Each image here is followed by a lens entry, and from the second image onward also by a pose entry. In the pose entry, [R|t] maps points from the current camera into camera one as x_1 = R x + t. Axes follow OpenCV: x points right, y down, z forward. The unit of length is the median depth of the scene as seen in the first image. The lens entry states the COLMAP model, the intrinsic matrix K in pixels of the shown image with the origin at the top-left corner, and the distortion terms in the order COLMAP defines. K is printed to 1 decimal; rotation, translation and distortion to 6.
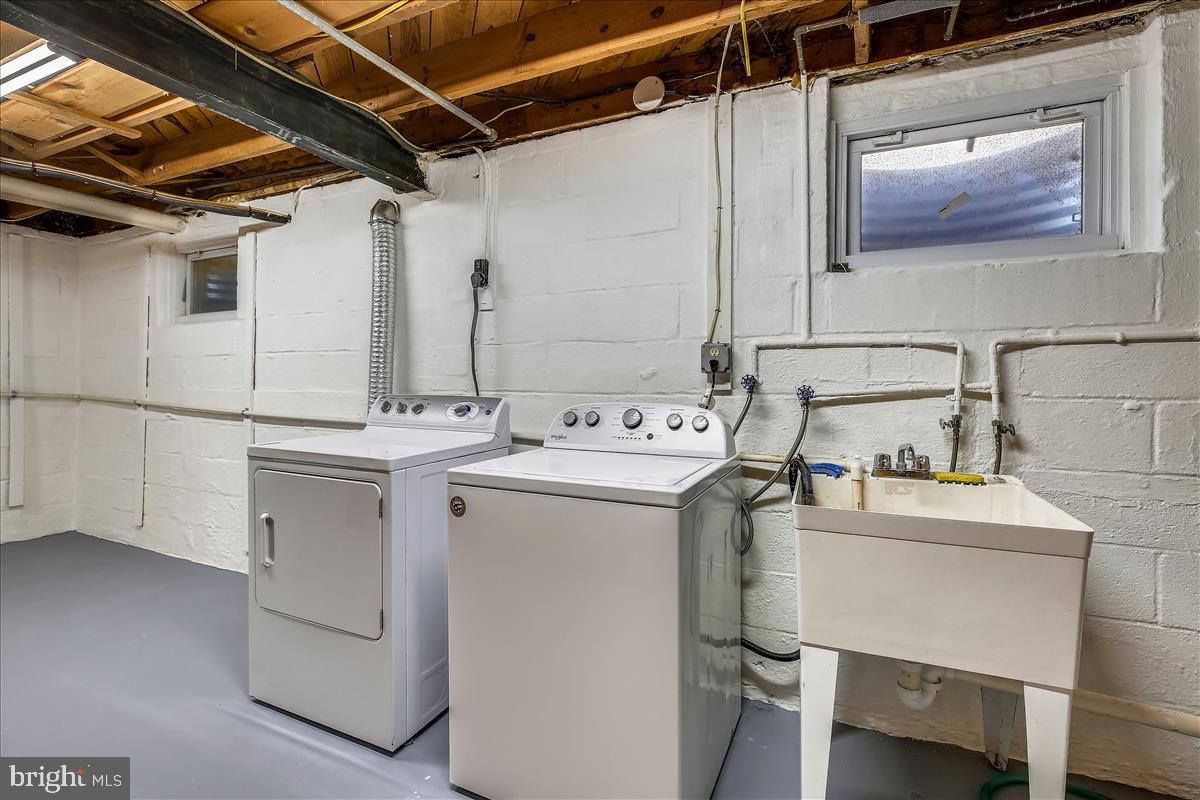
lens RADIAL K [[551.9, 0, 598.0], [0, 551.9, 388.3], [0, 0, 1]] dist [-0.002436, -0.000291]
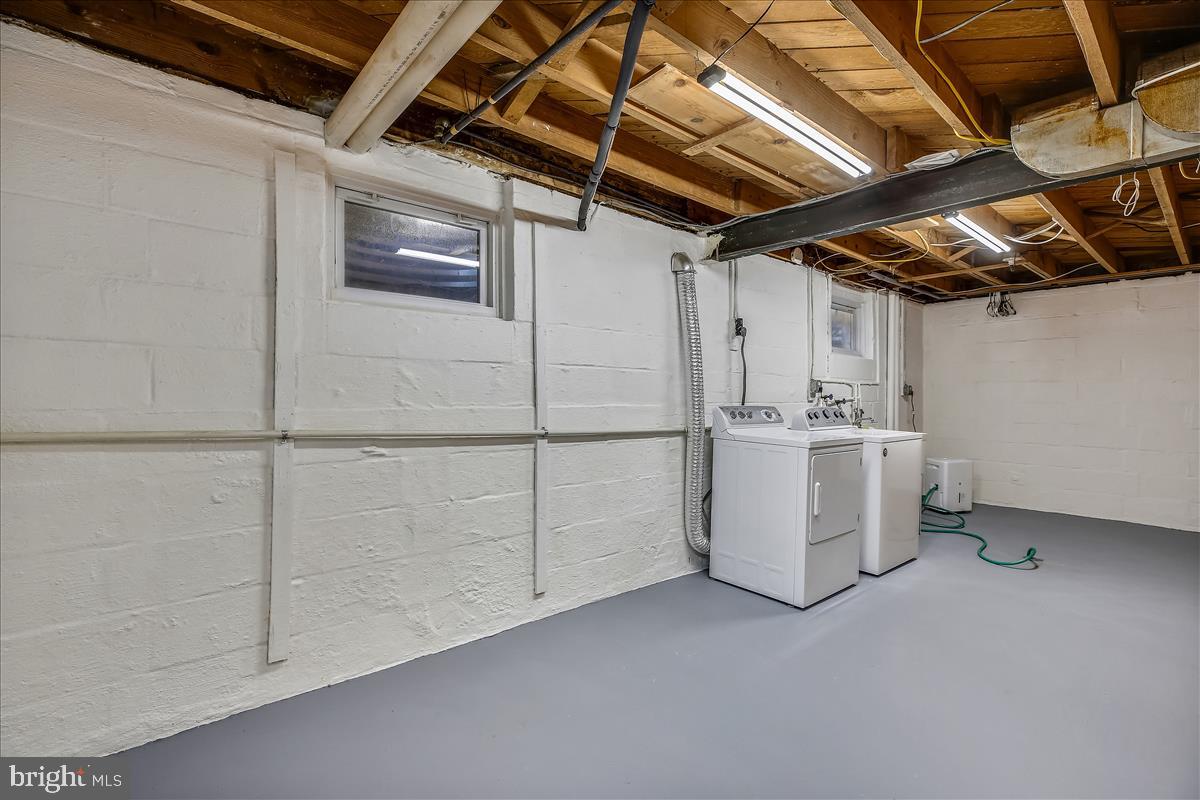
lens RADIAL K [[551.9, 0, 597.8], [0, 551.9, 400.0], [0, 0, 1]] dist [-0.002436, -0.000291]
pose [[0.397446, -0.013351, 0.917529, -1.383034], [-0.000652, 0.999890, 0.014831, -0.019391], [-0.917626, -0.006493, 0.397393, 0.571407]]
